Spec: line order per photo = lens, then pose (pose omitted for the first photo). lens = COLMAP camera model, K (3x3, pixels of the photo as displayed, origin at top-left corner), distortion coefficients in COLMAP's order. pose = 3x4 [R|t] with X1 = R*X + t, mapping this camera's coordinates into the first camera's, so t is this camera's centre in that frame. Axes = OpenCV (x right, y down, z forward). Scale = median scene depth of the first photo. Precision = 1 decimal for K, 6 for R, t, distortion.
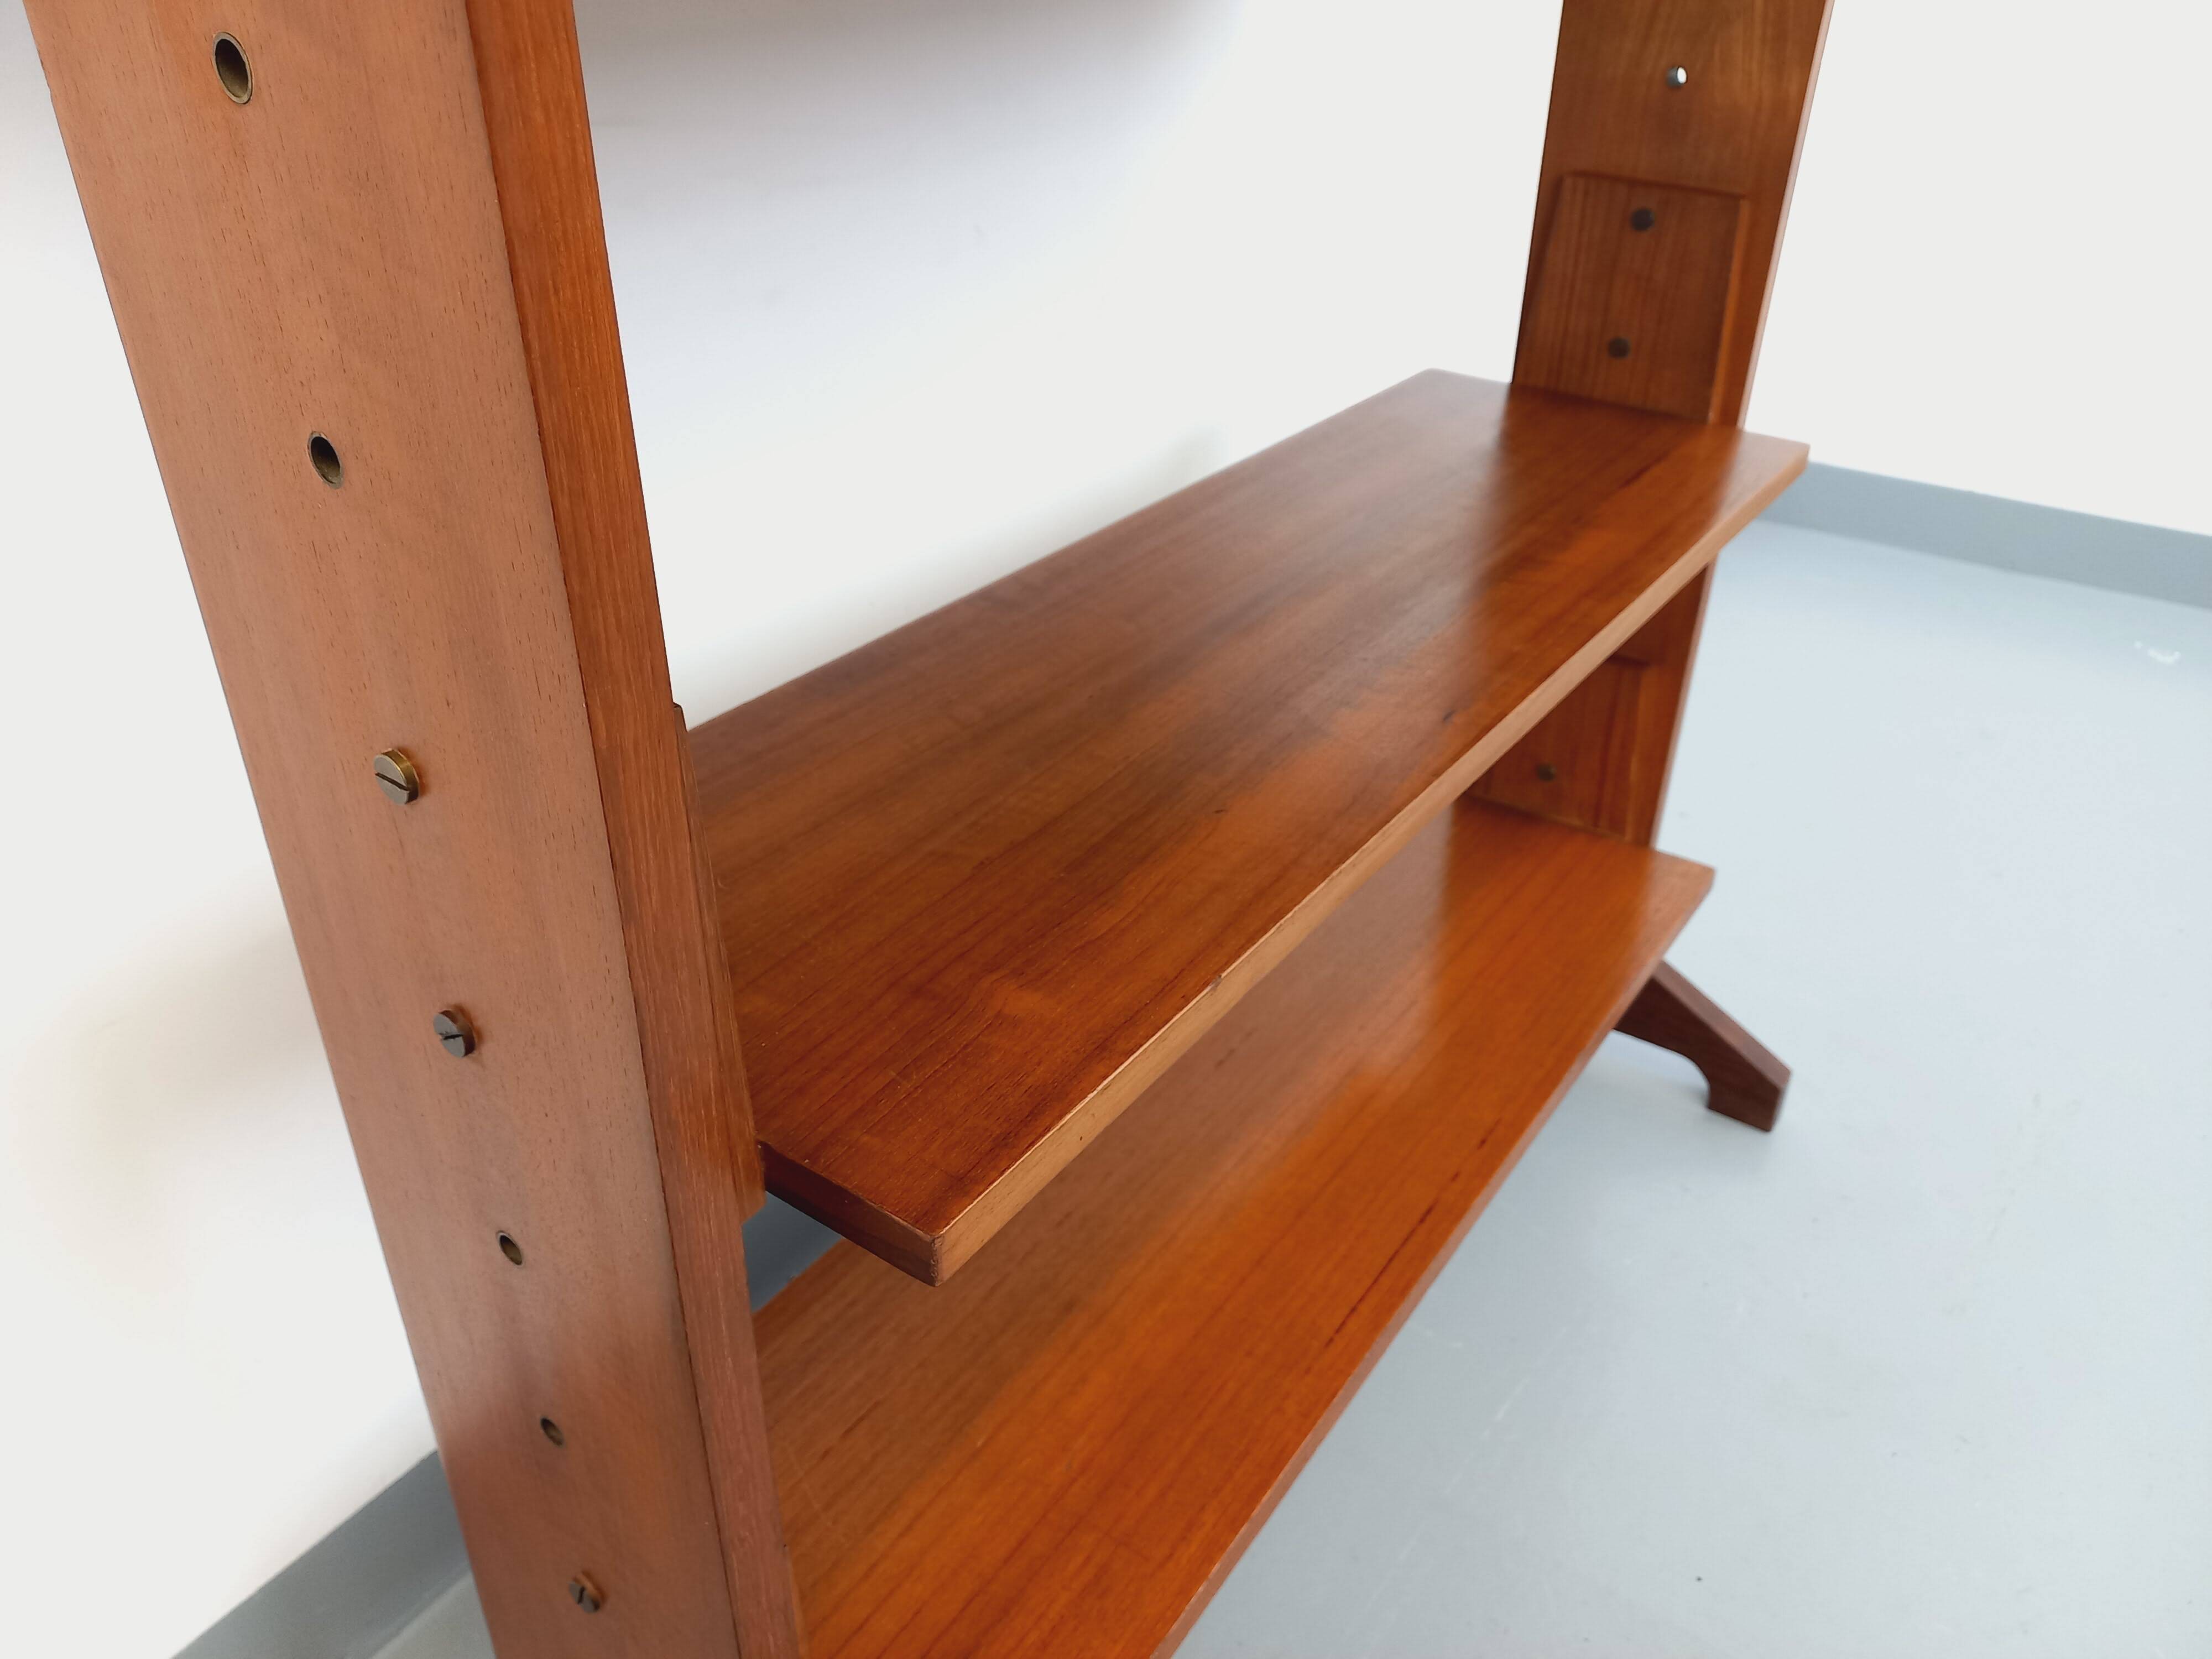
lens RADIAL K [[1644.8, 0, 1100.1], [0, 1644.8, 826.4], [0, 0, 1]] dist [0.082015, -0.061637]
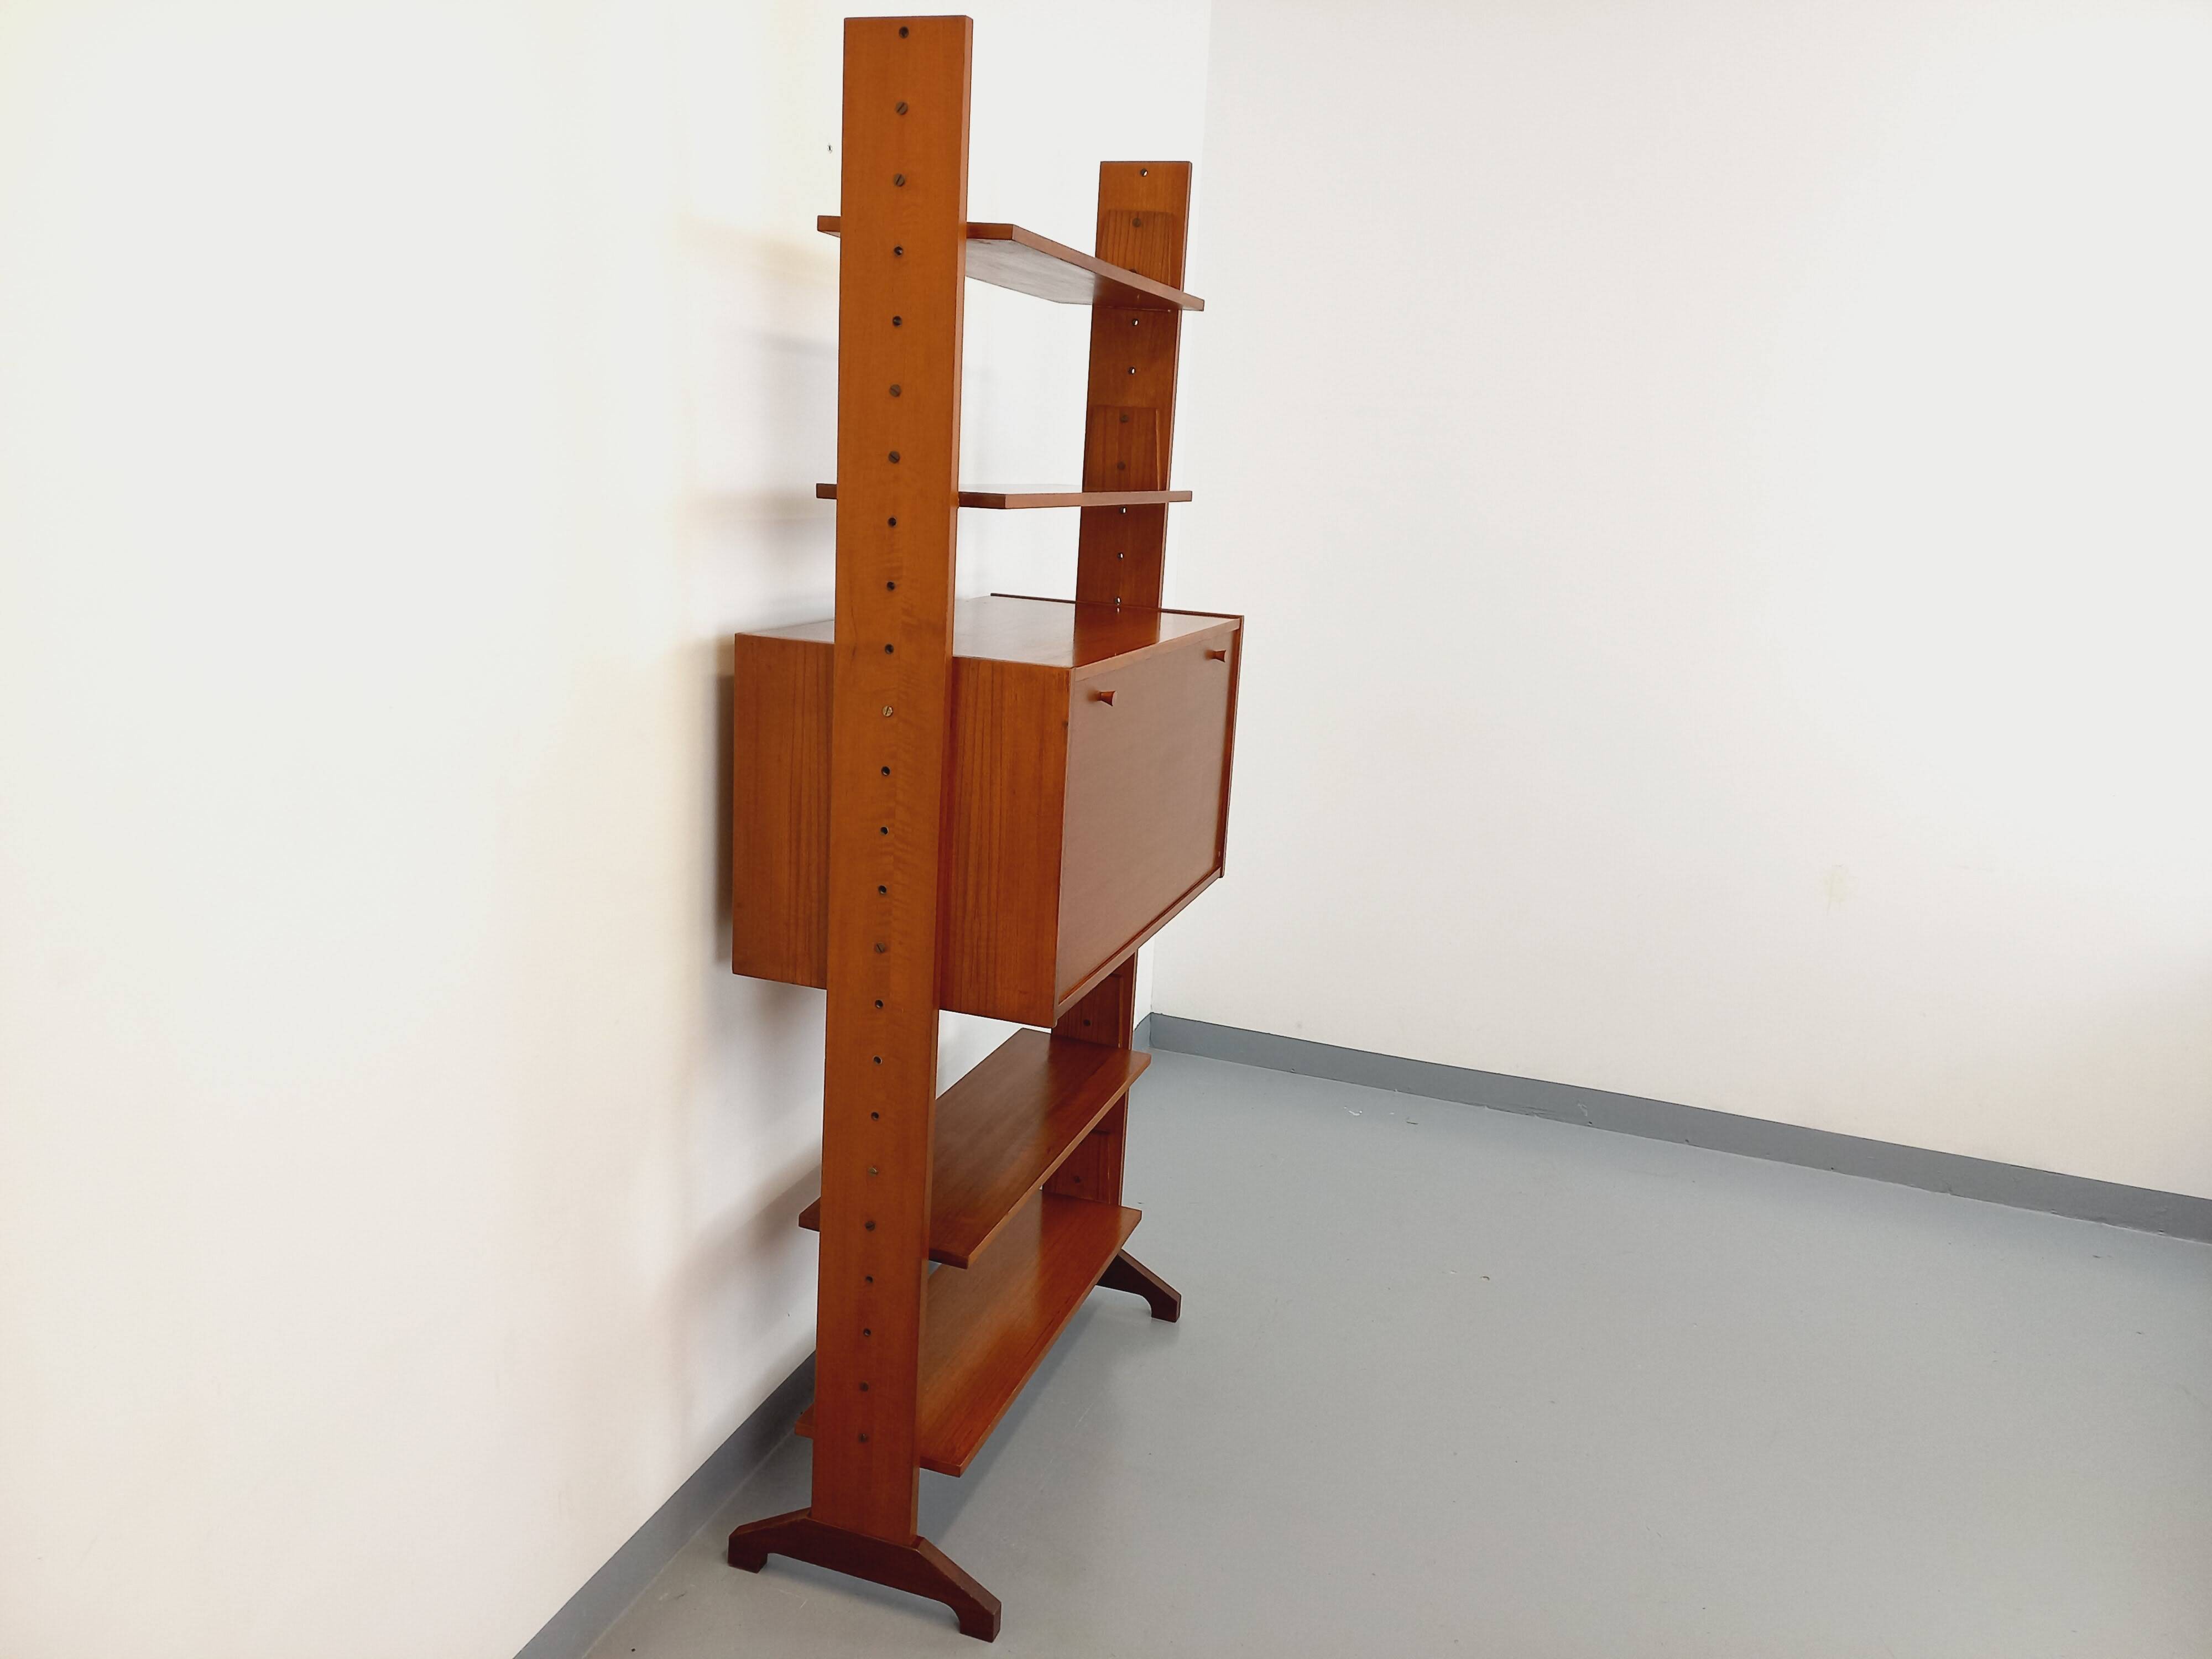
lens RADIAL K [[1619.6, 0, 1098.5], [0, 1619.6, 804.4], [0, 0, 1]] dist [0.093740, -0.083552]
pose [[0.960578, -0.012087, 0.277749, -0.603060], [0.095150, 0.953013, -0.287598, 0.219728], [-0.261222, 0.302688, 0.916593, -2.299920]]
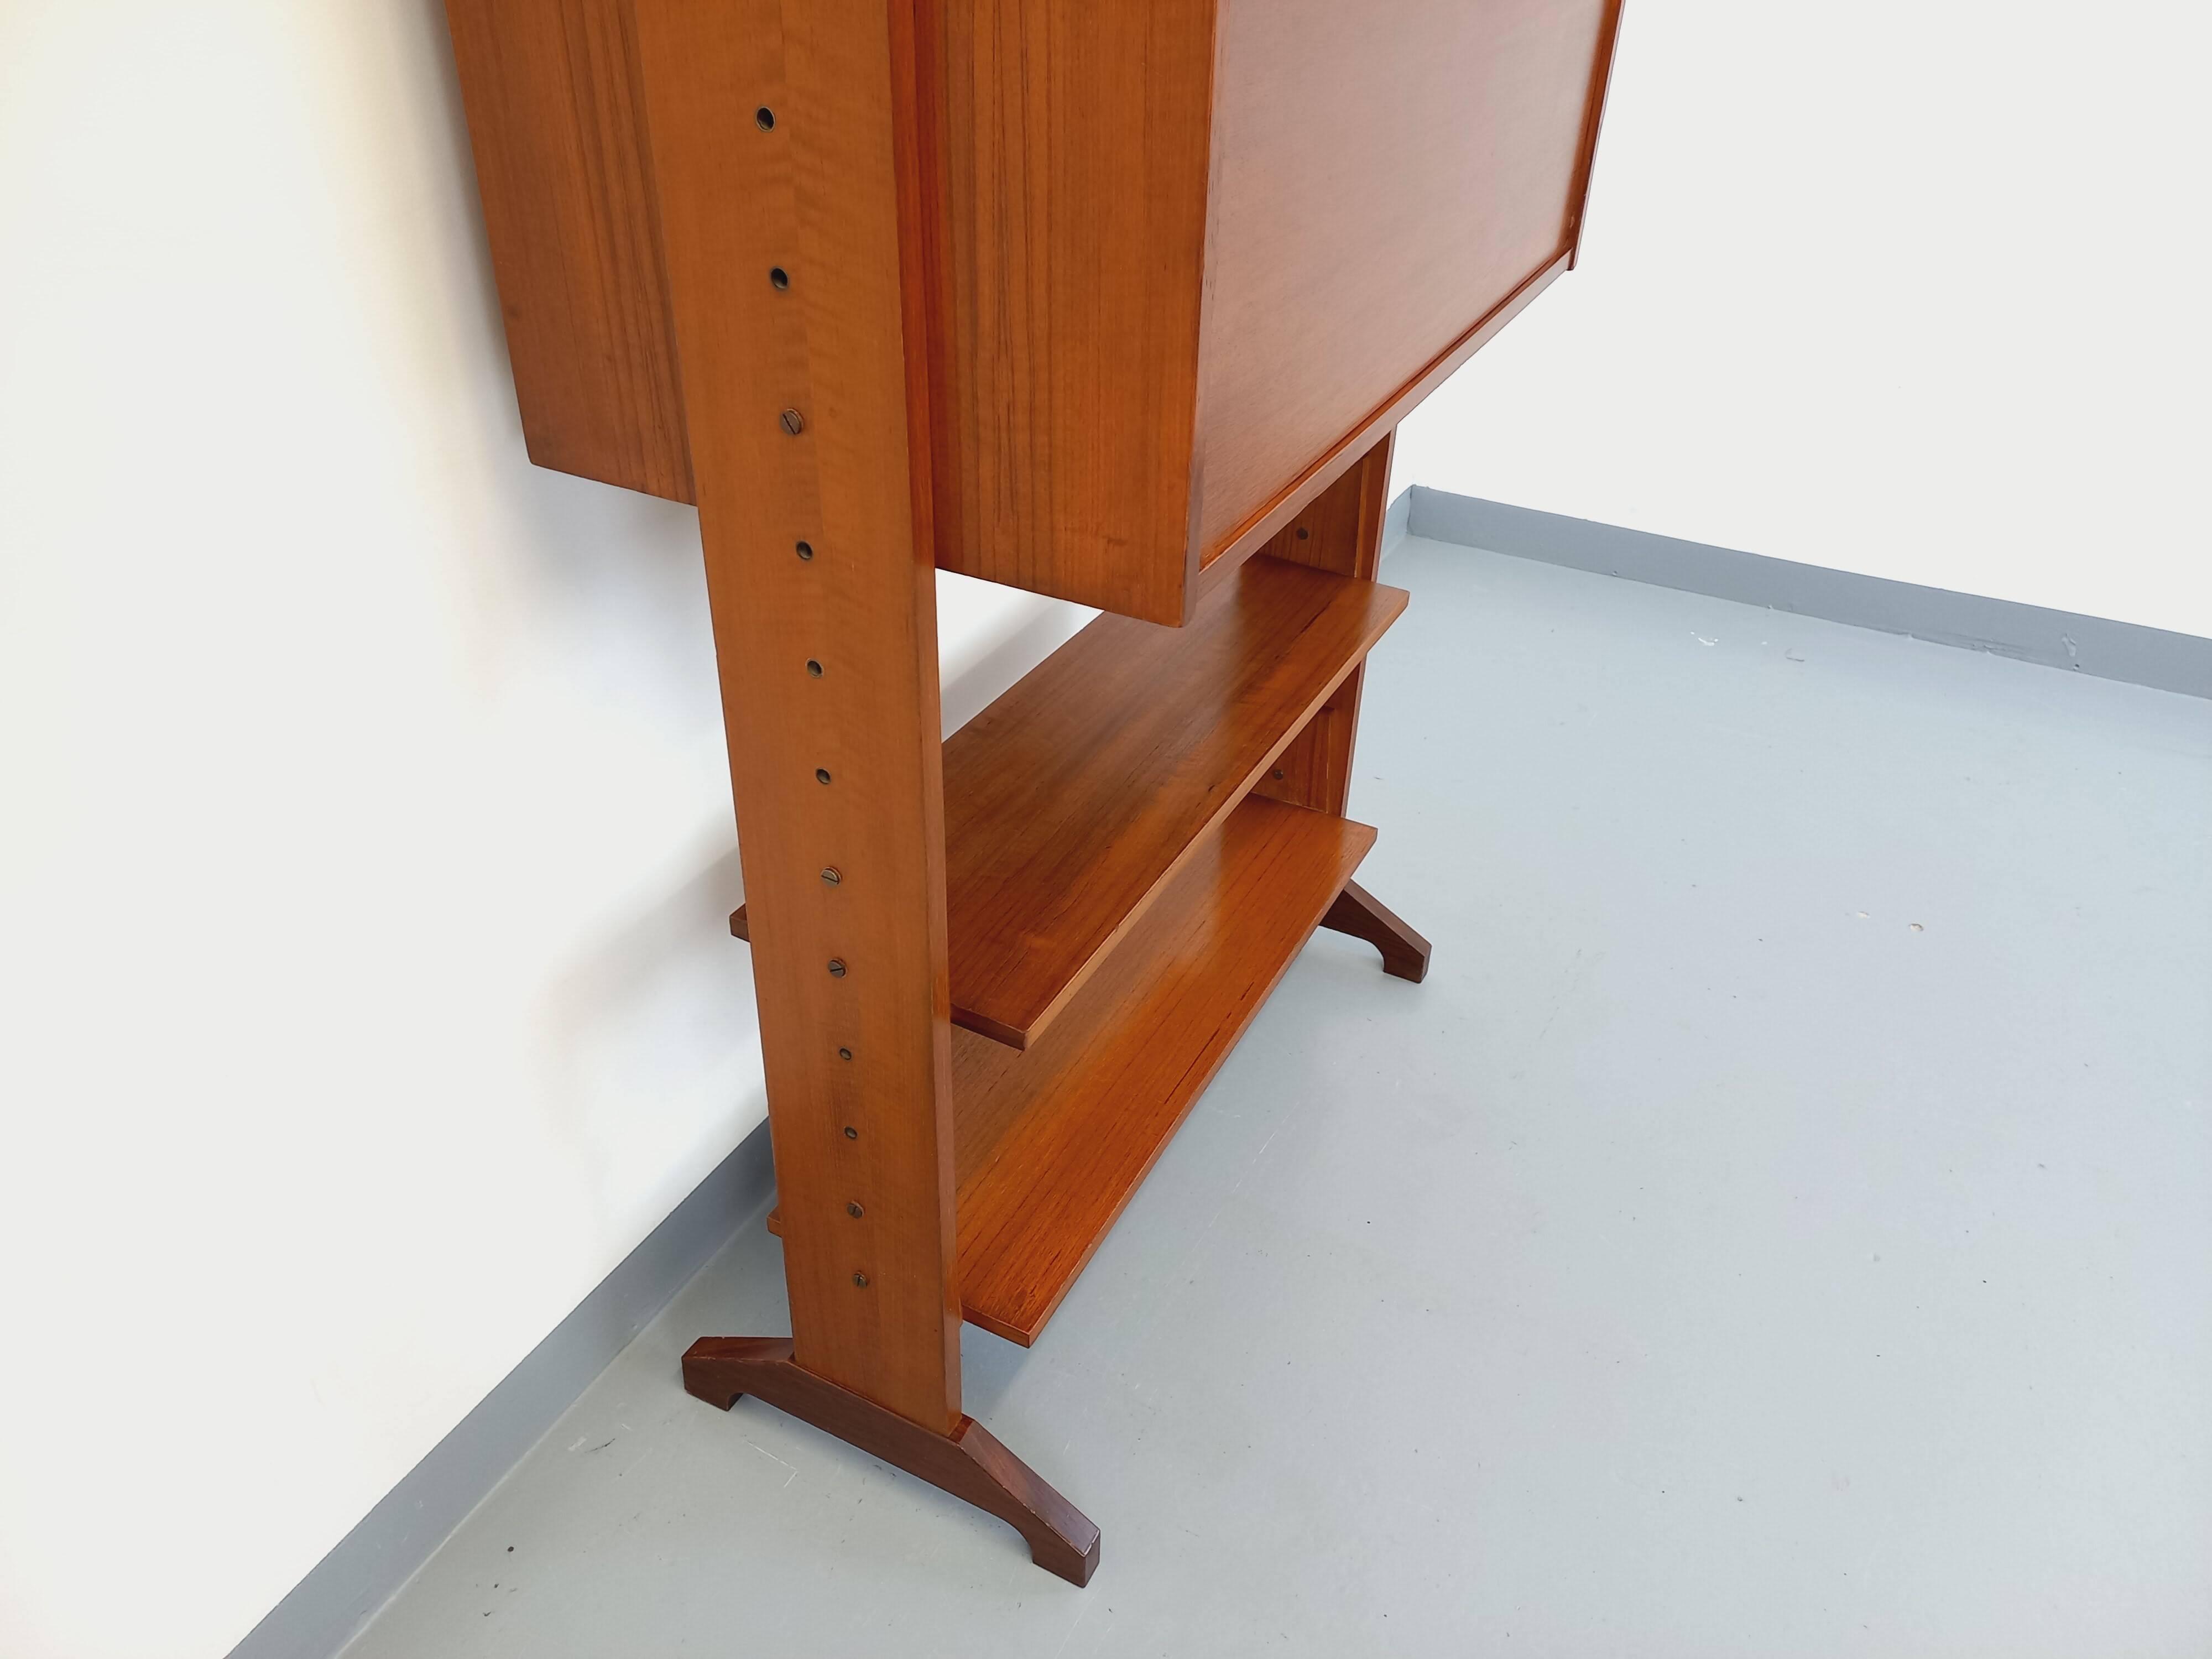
lens RADIAL K [[1619.6, 0, 1098.5], [0, 1619.6, 804.4], [0, 0, 1]] dist [0.093740, -0.083552]
pose [[0.991651, -0.054500, 0.116865, -0.146647], [0.049672, 0.997803, 0.043836, -0.125561], [-0.118997, -0.037666, 0.992180, -0.877967]]
